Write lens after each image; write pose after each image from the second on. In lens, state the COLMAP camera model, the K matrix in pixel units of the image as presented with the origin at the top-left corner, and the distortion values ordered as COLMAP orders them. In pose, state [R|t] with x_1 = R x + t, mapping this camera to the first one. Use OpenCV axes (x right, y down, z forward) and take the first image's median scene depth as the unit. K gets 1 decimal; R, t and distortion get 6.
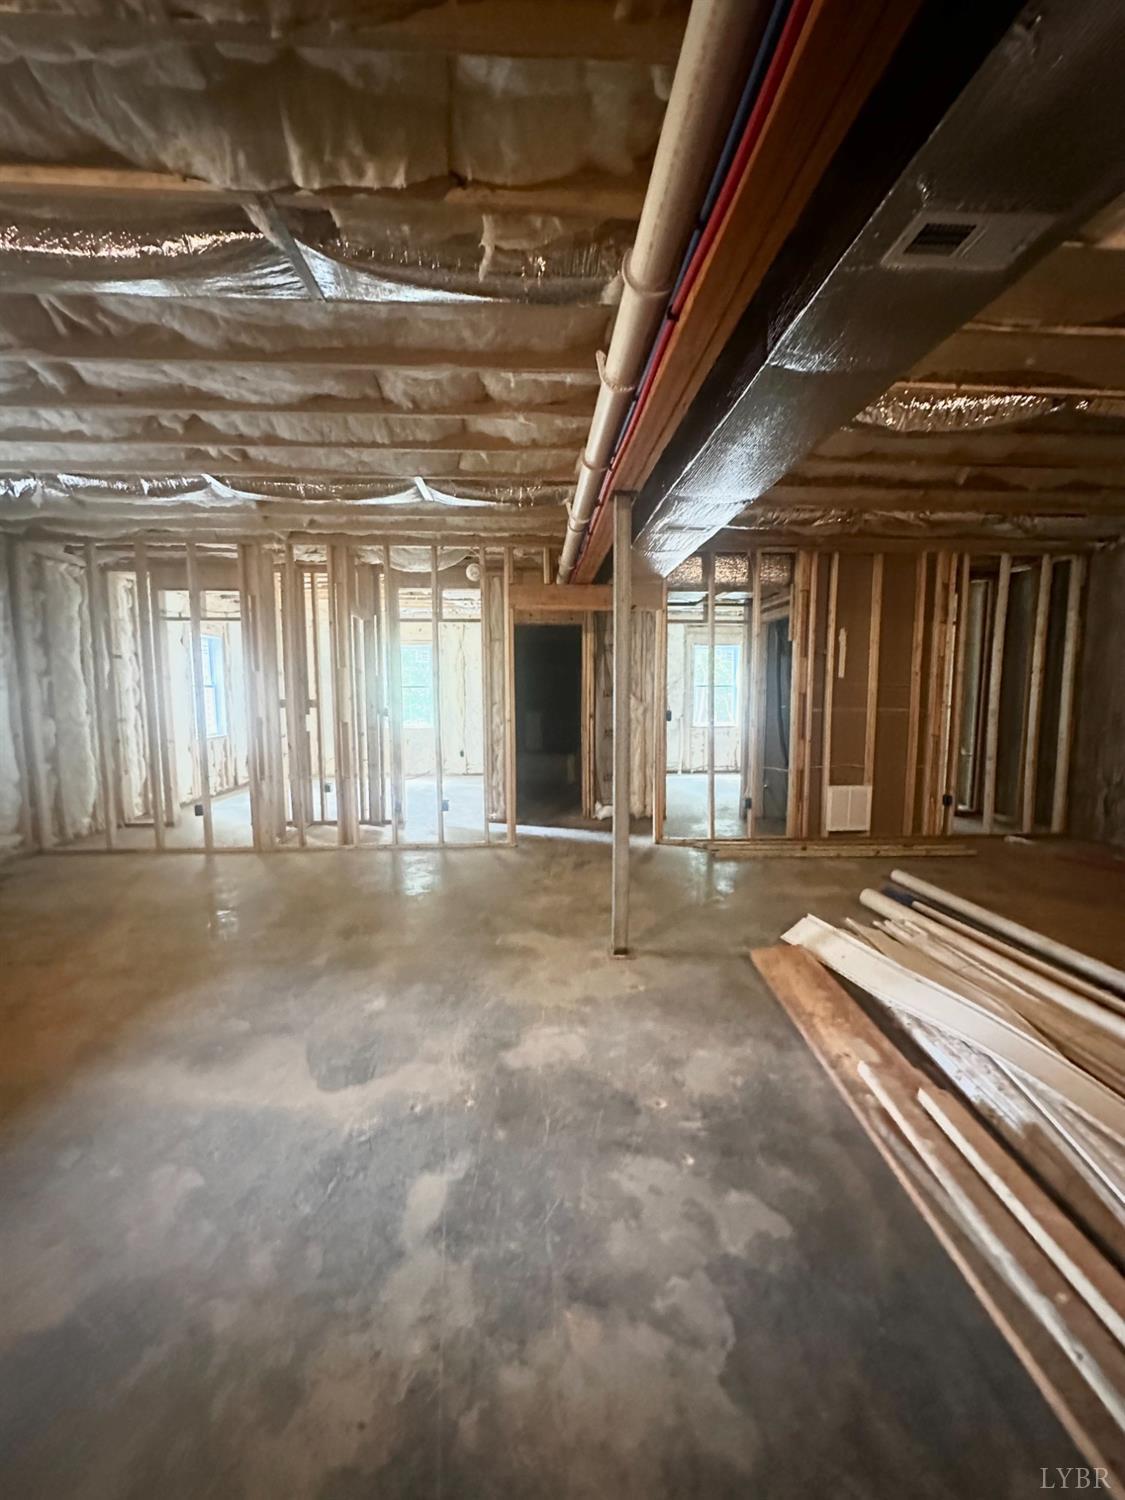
lens RADIAL K [[596.0, 0, 557.1], [0, 596.0, 751.4], [0, 0, 1]] dist [0.009959, 0.000284]
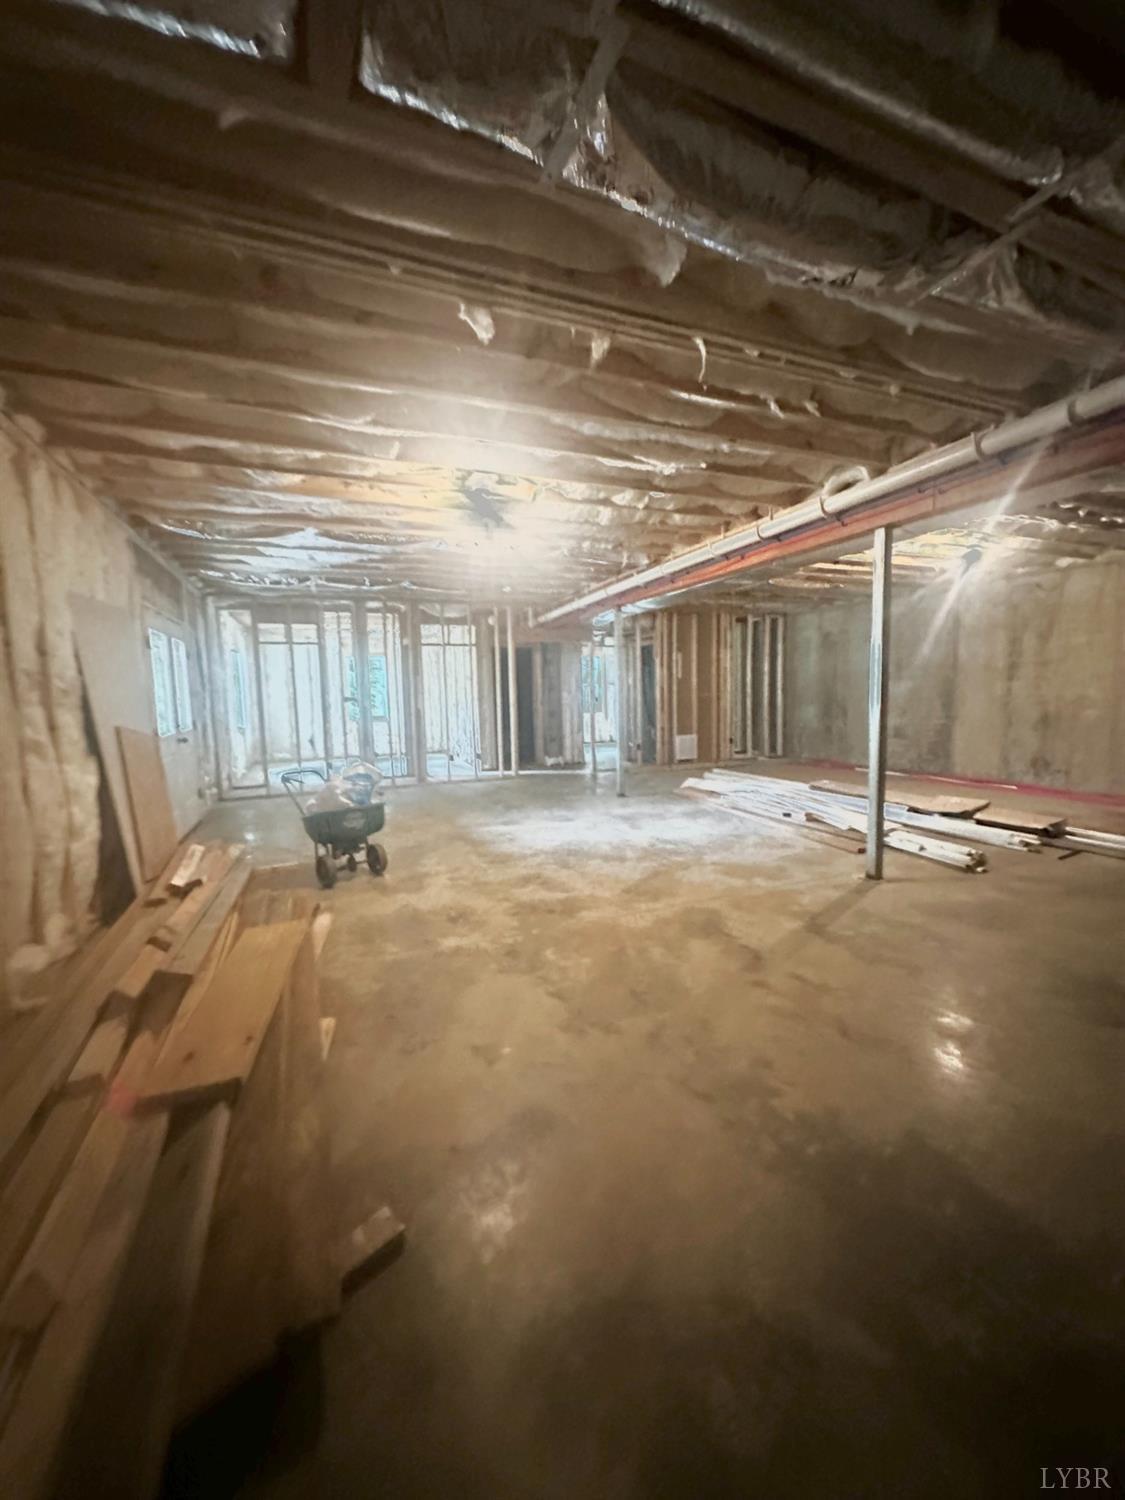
lens RADIAL K [[596.0, 0, 565.2], [0, 596.0, 751.8], [0, 0, 1]] dist [0.009959, 0.000284]
pose [[0.946623, -0.052695, 0.318006, -0.465598], [0.051953, 0.998591, 0.010819, 0.069491], [-0.318128, 0.006280, 0.948027, -0.649369]]
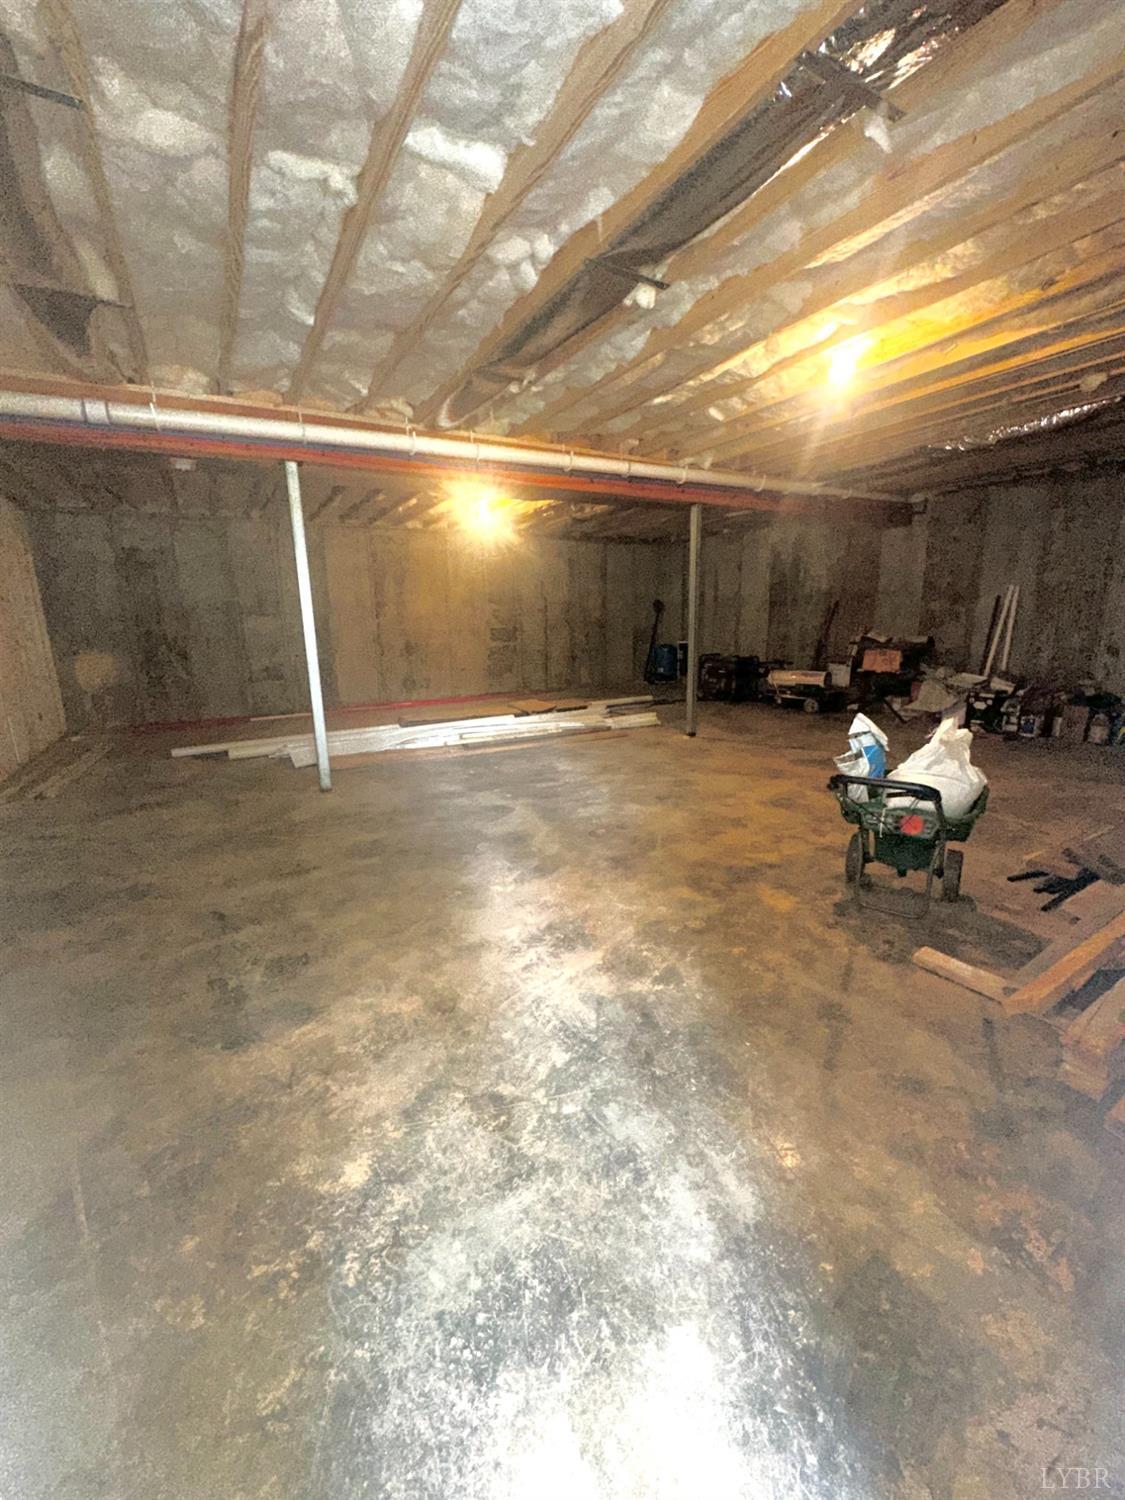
lens RADIAL K [[596.0, 0, 560.5], [0, 596.0, 749.6], [0, 0, 1]] dist [0.009959, 0.000284]
pose [[-0.435216, -0.190005, 0.880049, -0.784654], [0.109322, 0.959092, 0.261134, -0.046861], [-0.893664, 0.209858, -0.396640, 0.579108]]
